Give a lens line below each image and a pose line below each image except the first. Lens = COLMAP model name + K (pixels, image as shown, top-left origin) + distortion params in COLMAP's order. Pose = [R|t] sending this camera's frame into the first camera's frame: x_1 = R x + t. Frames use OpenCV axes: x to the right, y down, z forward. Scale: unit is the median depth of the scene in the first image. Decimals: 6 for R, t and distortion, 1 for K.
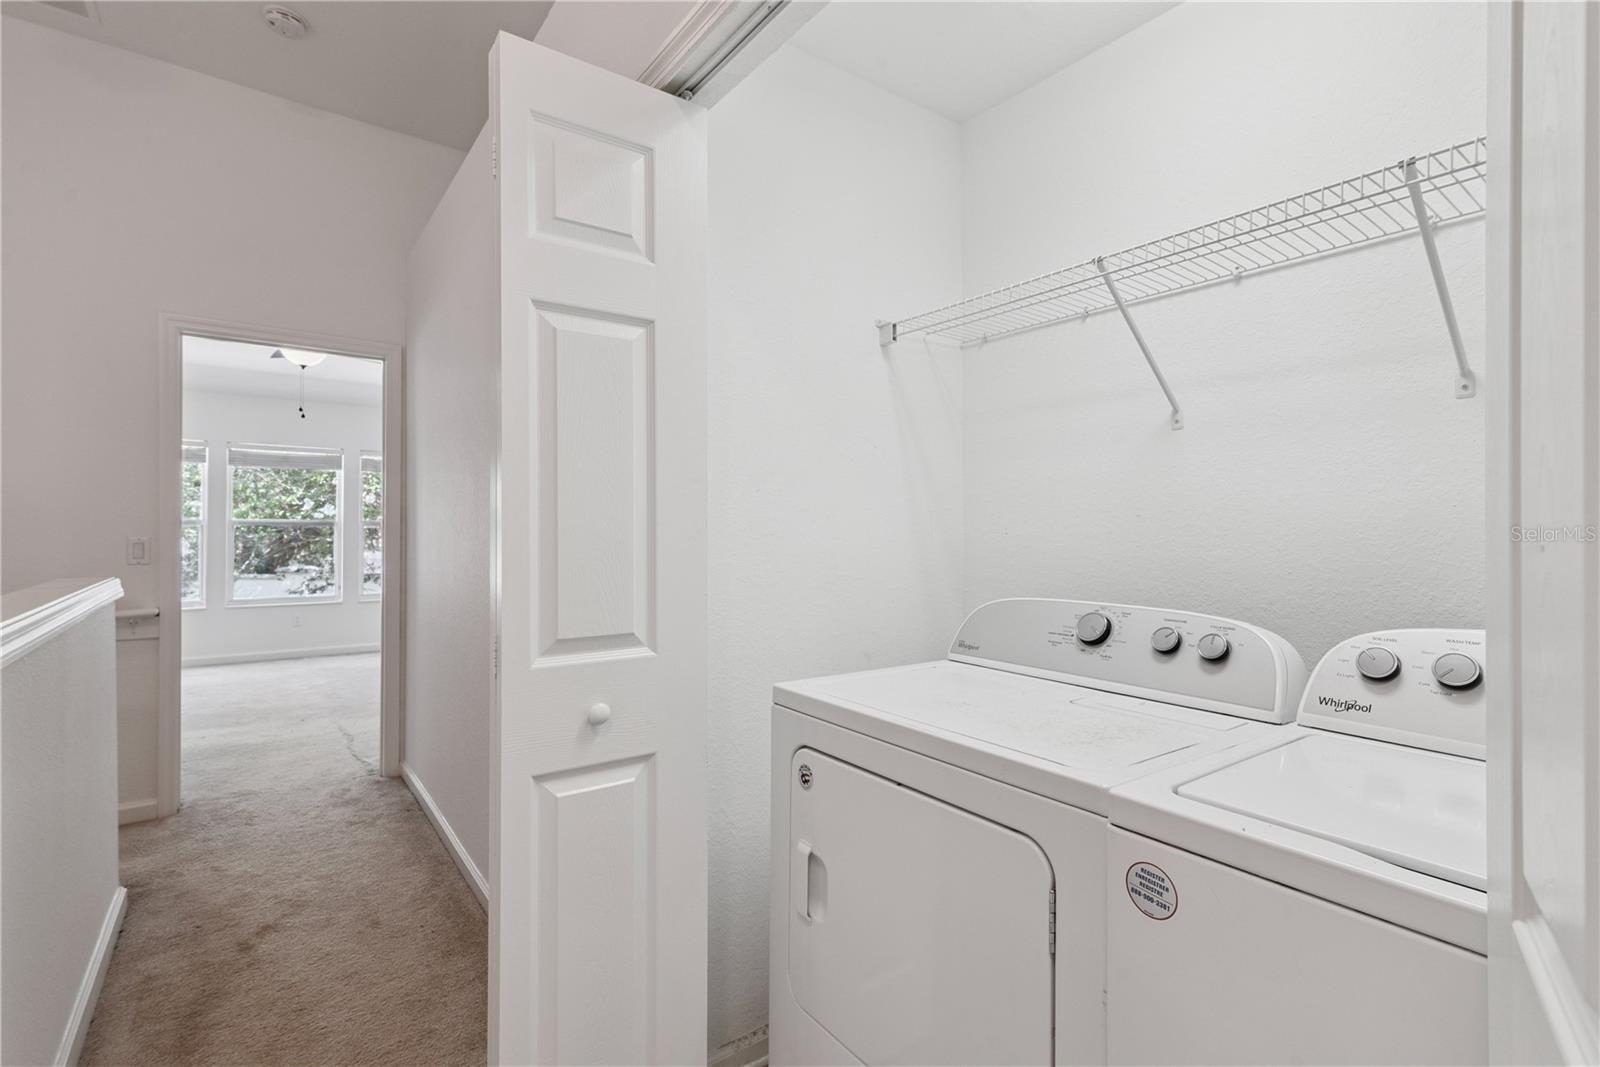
lens RADIAL K [[737.4, 0, 807.8], [0, 737.4, 535.5], [0, 0, 1]] dist [0.025684, 0.000314]
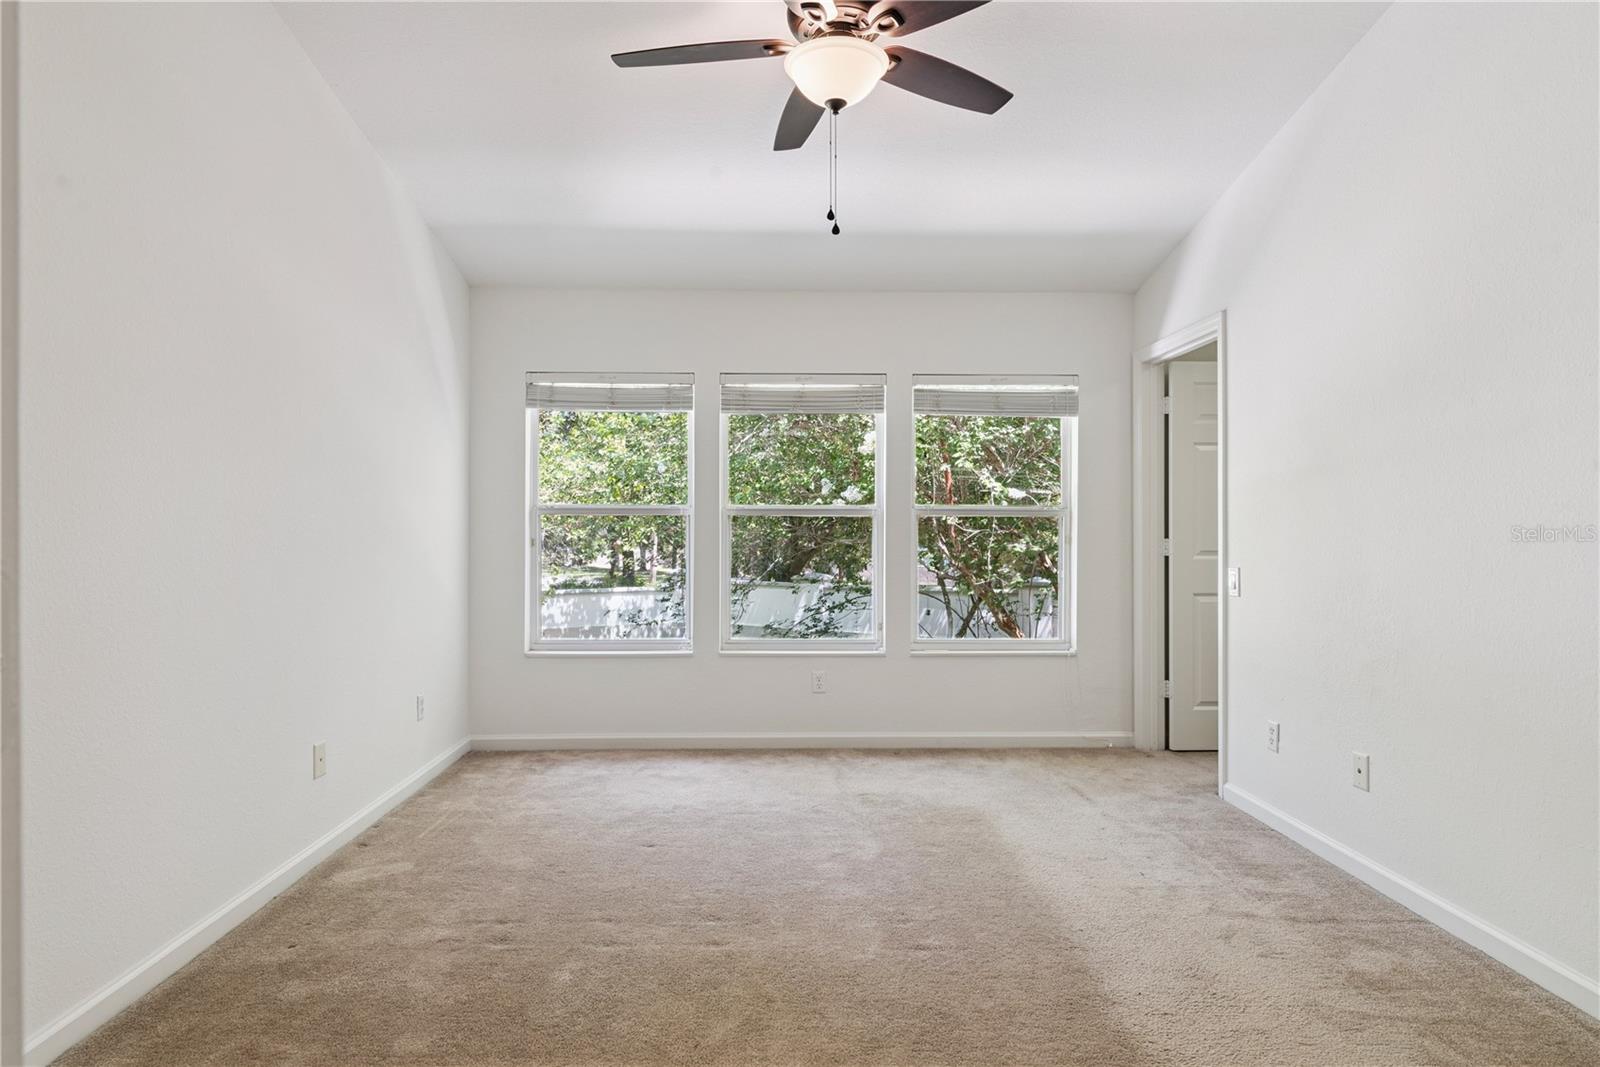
lens RADIAL K [[871.1, 0, 805.1], [0, 871.1, 534.1], [0, 0, 1]] dist [0.001837, -0.002622]
pose [[0.822981, -0.012255, -0.567937, -0.246146], [0.011188, 0.999923, -0.005365, 0.003783], [0.567959, -0.001939, 0.823054, 0.350930]]
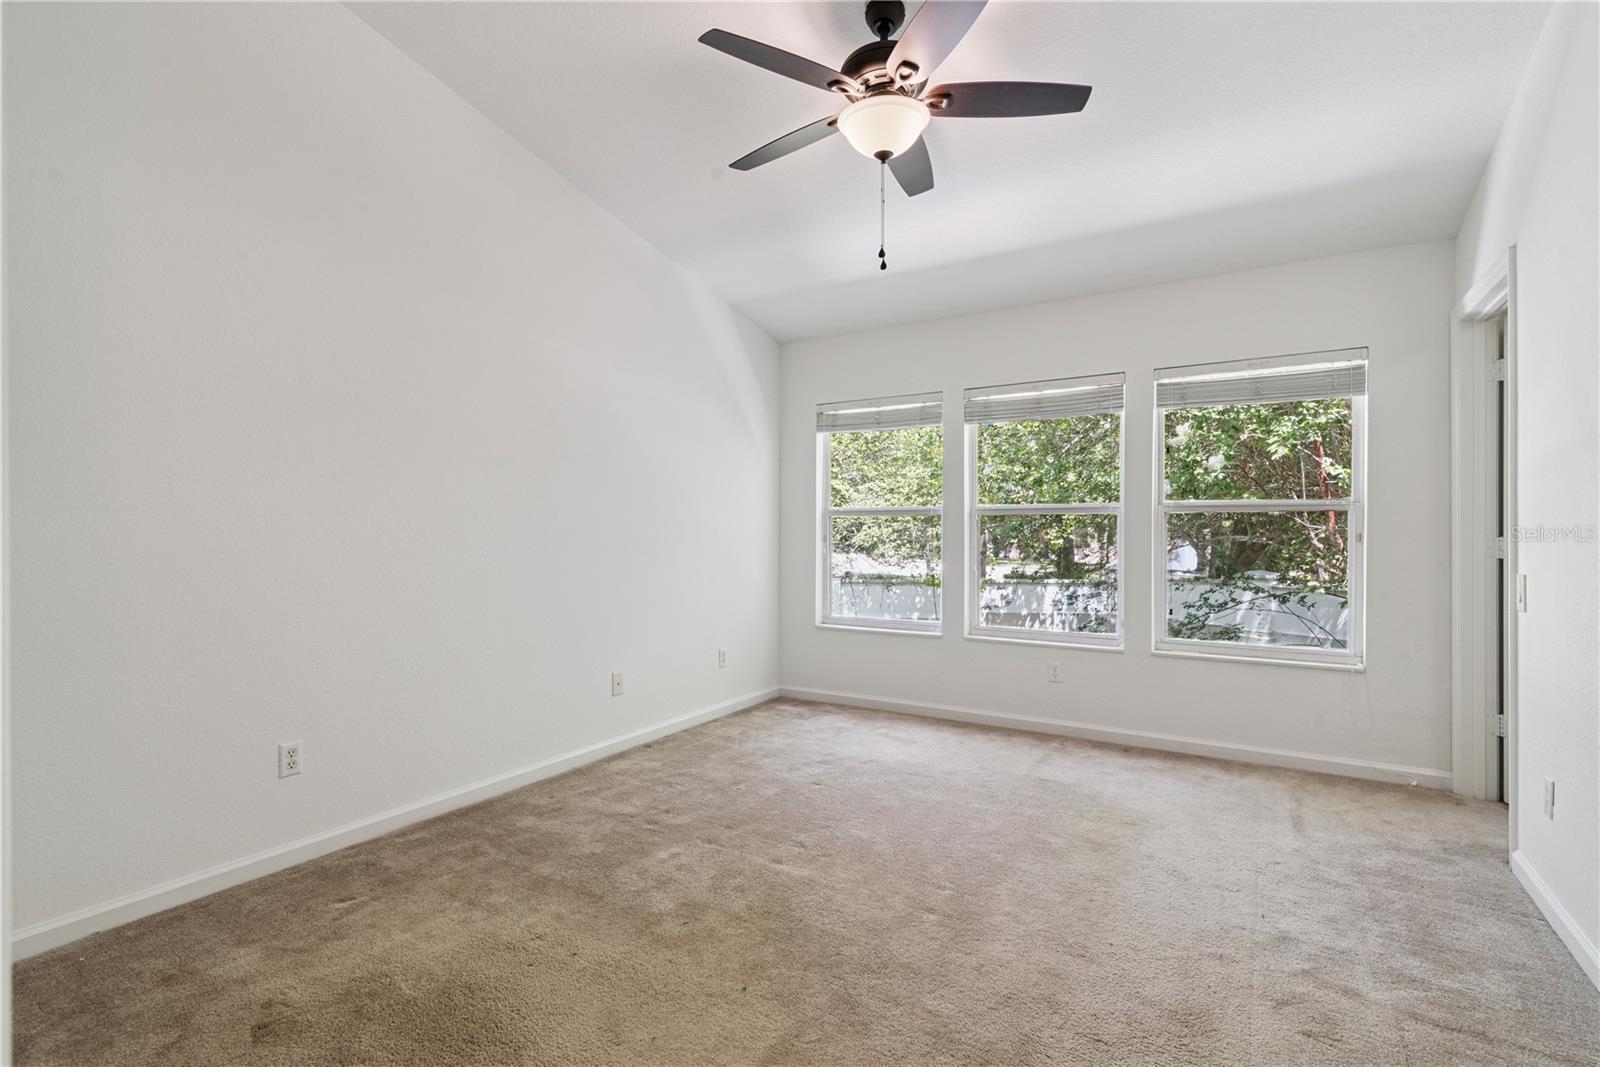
lens RADIAL K [[761.8, 0, 794.8], [0, 761.8, 532.0], [0, 0, 1]] dist [0.006599, -0.000805]
pose [[0.365912, -0.011272, -0.930581, -0.150970], [0.007747, 0.999929, -0.009066, 0.004460], [0.930617, -0.003892, 0.365973, 0.451582]]
